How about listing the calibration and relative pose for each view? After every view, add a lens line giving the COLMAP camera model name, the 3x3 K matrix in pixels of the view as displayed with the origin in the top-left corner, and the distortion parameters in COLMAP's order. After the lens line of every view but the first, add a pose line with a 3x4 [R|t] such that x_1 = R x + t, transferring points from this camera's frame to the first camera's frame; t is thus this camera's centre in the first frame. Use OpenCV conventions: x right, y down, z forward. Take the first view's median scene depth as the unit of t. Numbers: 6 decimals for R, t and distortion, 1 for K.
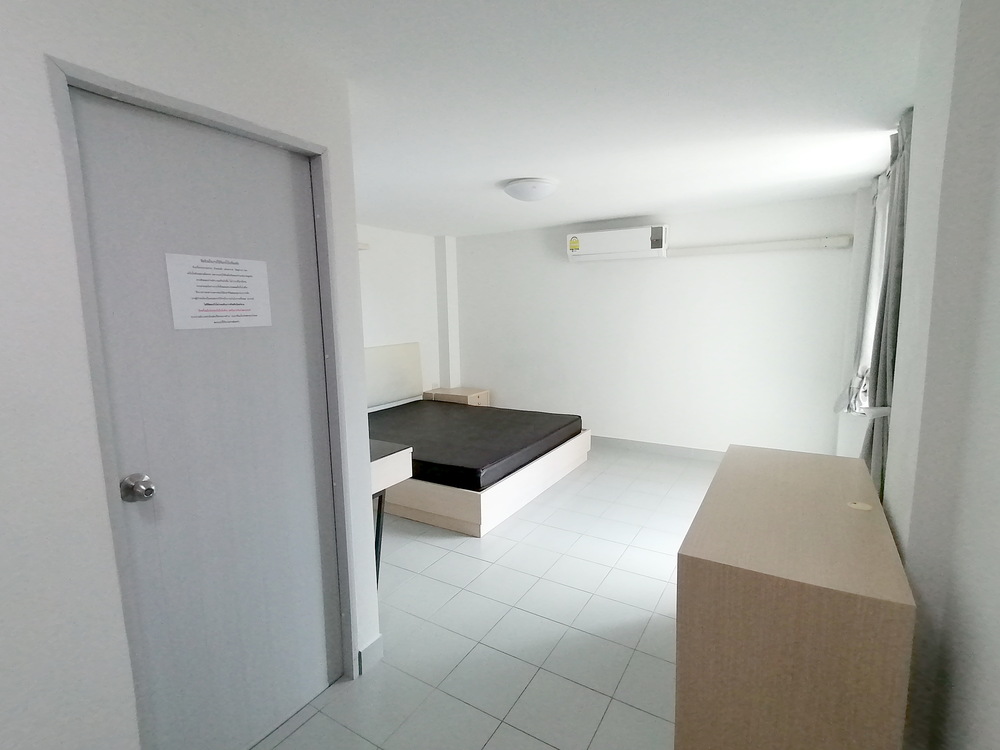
lens RADIAL K [[492.1, 0, 500.0], [0, 492.1, 375.0], [0, 0, 1]] dist [0.030684, -0.000357]
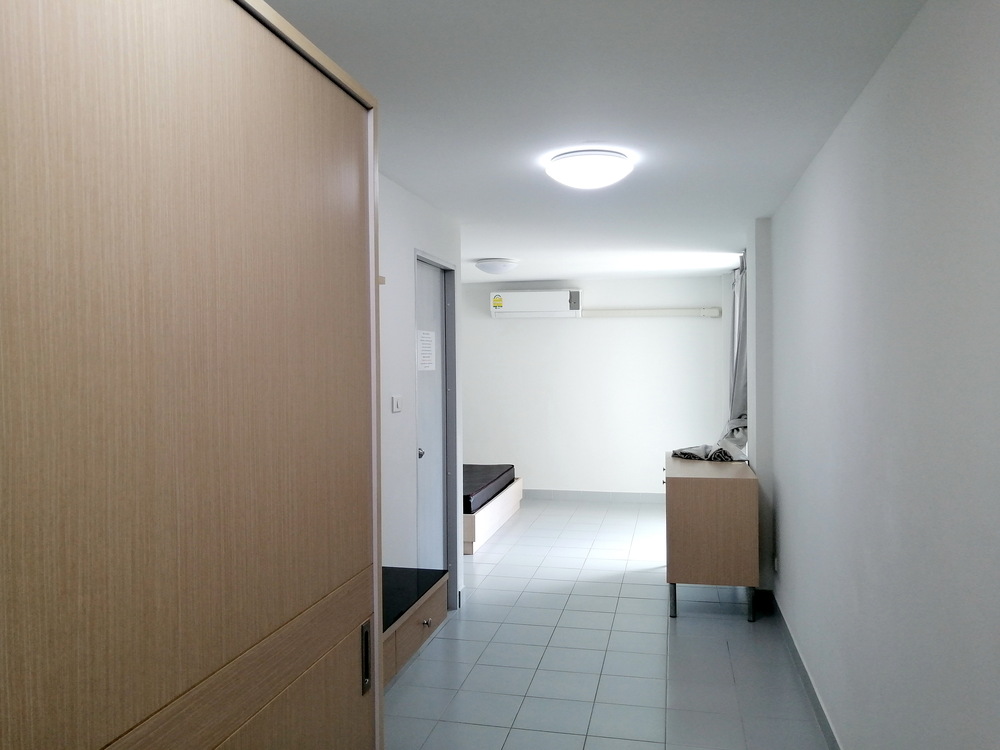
lens RADIAL K [[745.9, 0, 500.0], [0, 745.9, 375.0], [0, 0, 1]] dist [-0.008216, -0.000310]
pose [[0.948599, 0.001356, 0.316477, -0.425905], [0.036814, 0.992729, -0.114599, 0.086998], [-0.314332, 0.120359, 0.941652, -0.583397]]
